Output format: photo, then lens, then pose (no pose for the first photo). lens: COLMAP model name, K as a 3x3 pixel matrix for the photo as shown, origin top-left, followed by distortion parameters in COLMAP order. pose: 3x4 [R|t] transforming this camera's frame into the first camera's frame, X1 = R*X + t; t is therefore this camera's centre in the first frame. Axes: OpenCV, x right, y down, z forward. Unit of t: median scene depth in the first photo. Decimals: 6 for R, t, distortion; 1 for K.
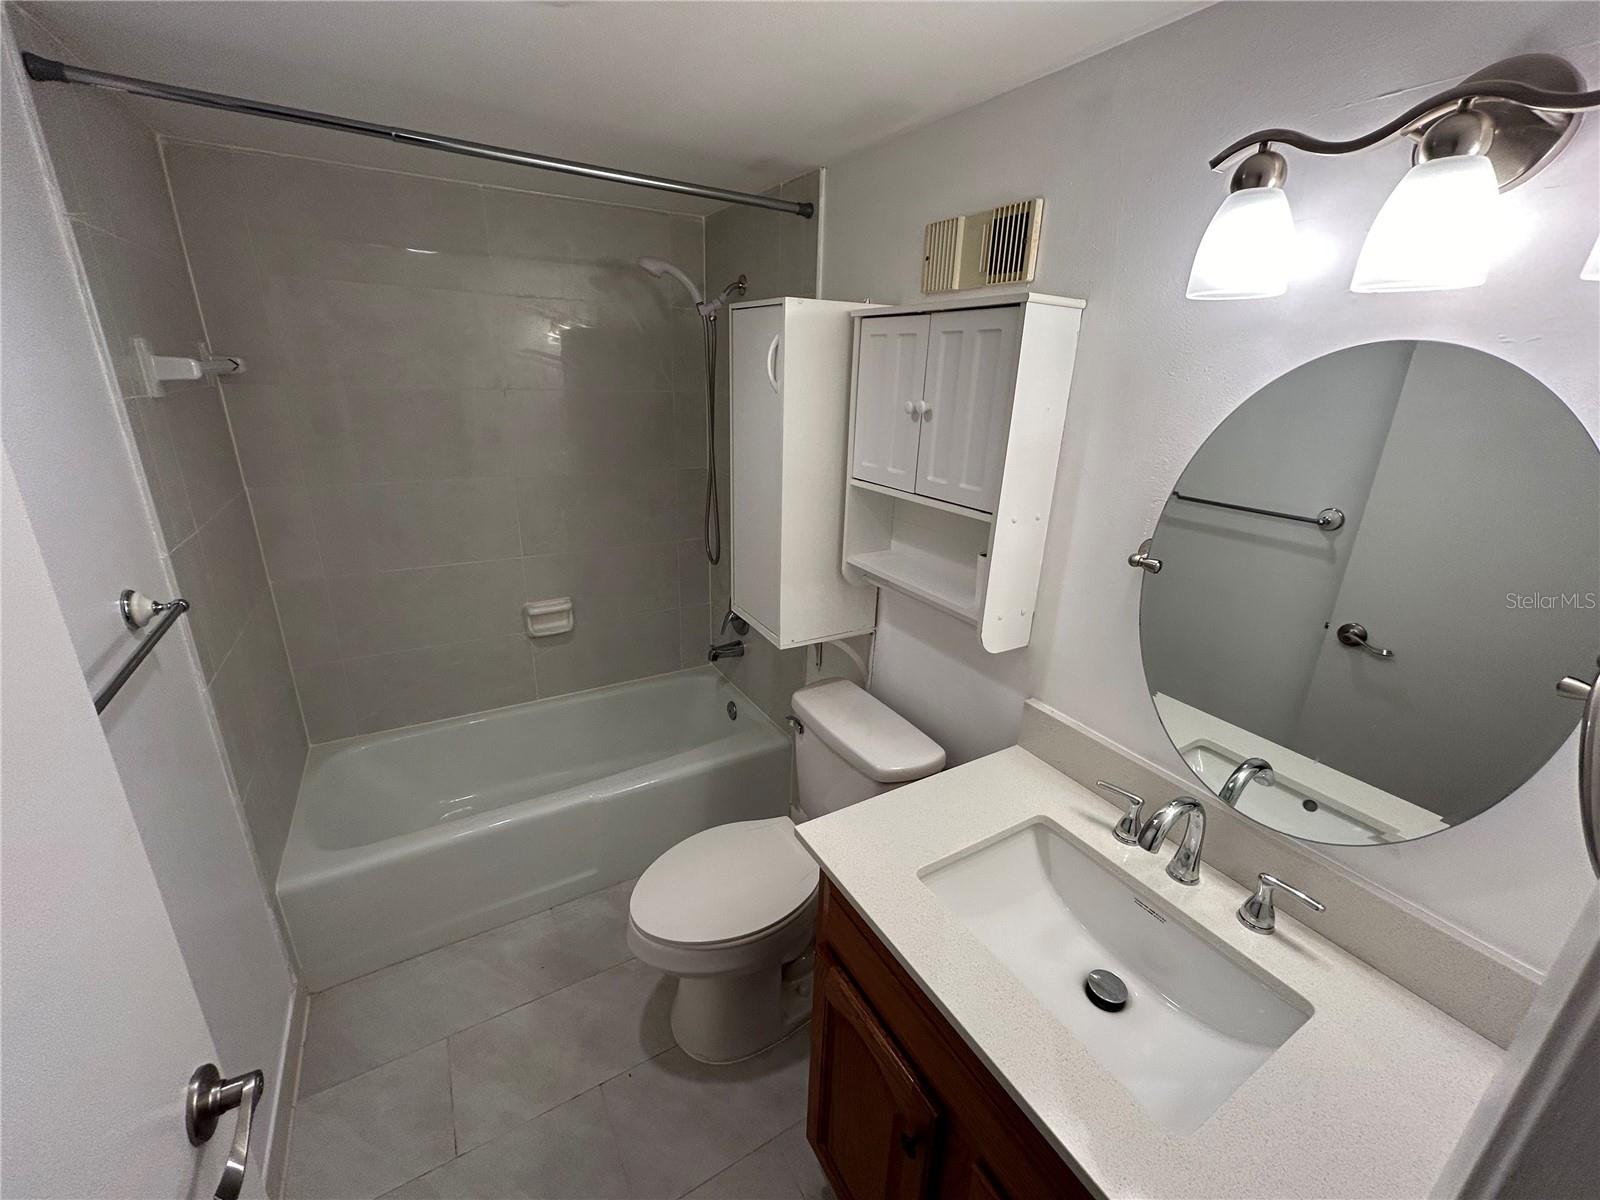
lens RADIAL K [[645.2, 0, 800.0], [0, 645.2, 600.0], [0, 0, 1]] dist [-0.013439, 0.000233]
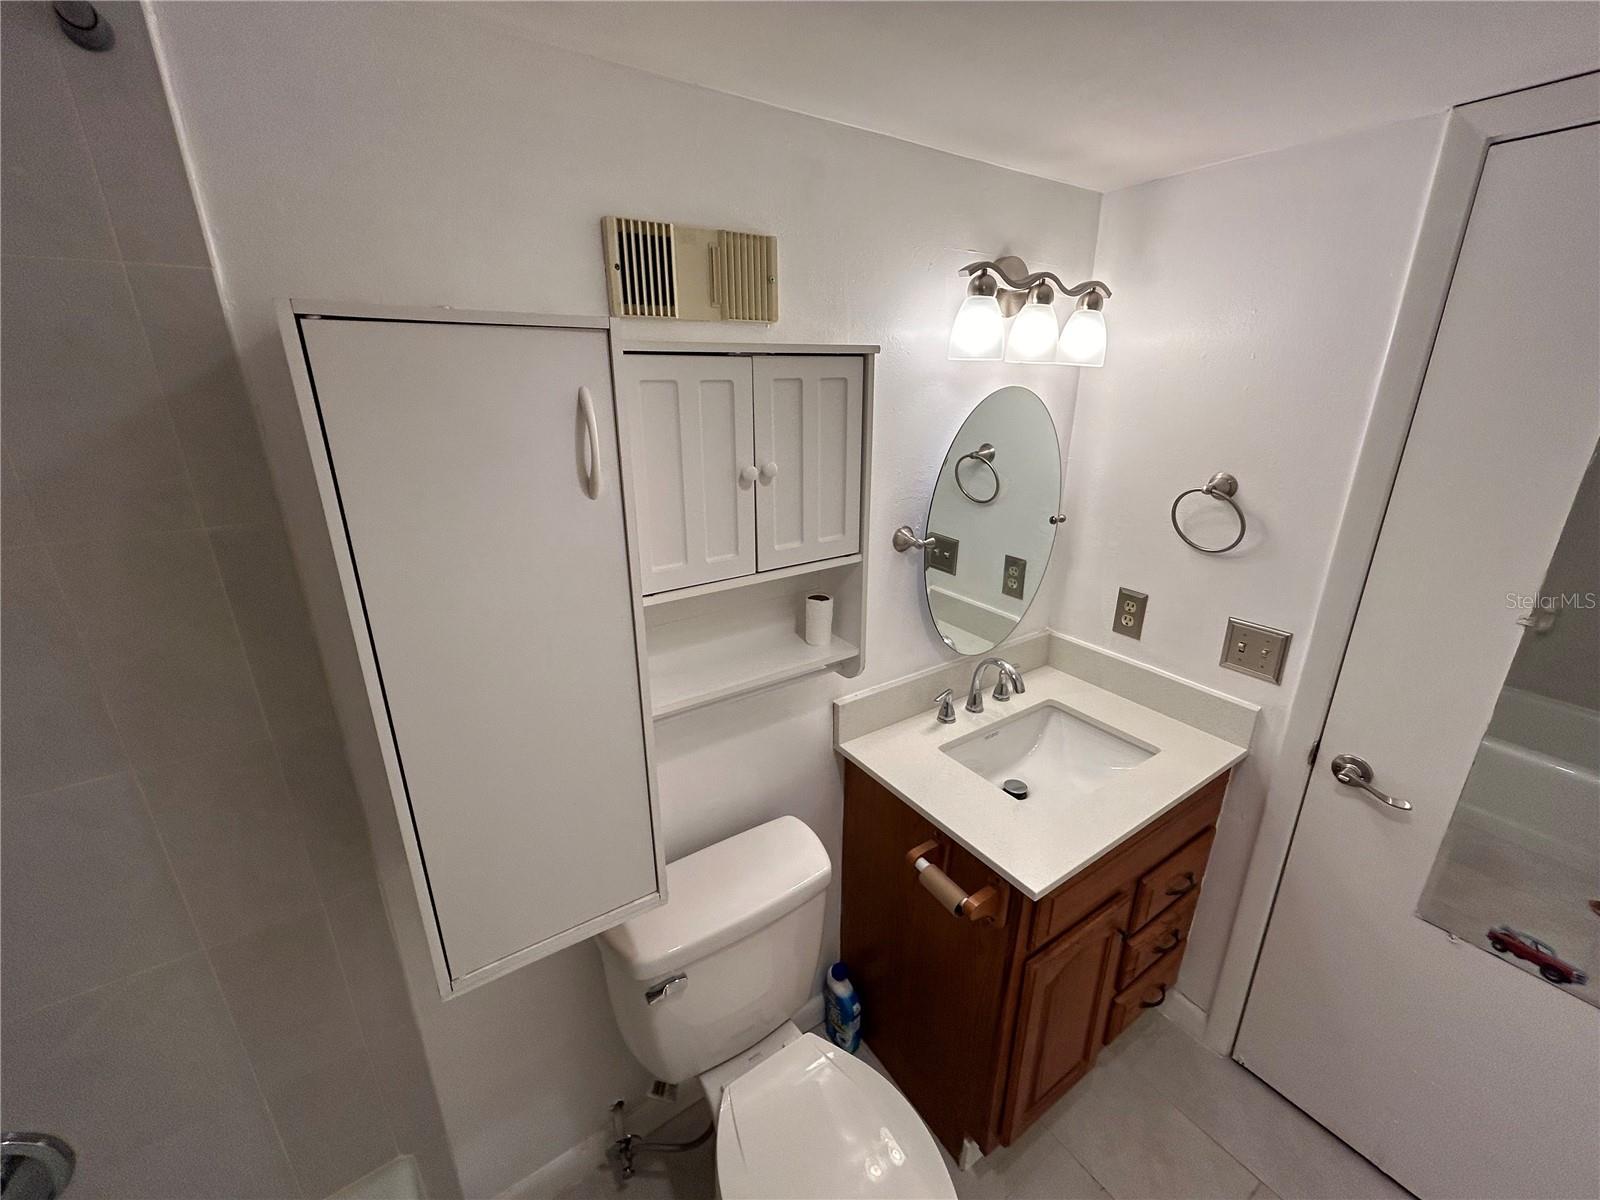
lens RADIAL K [[645.2, 0, 800.0], [0, 645.2, 600.0], [0, 0, 1]] dist [-0.013439, 0.000233]
pose [[-0.065992, -0.349638, 0.934558, -0.630799], [0.345965, 0.870484, 0.350096, -0.421494], [-0.935924, 0.346427, 0.063518, 0.948822]]
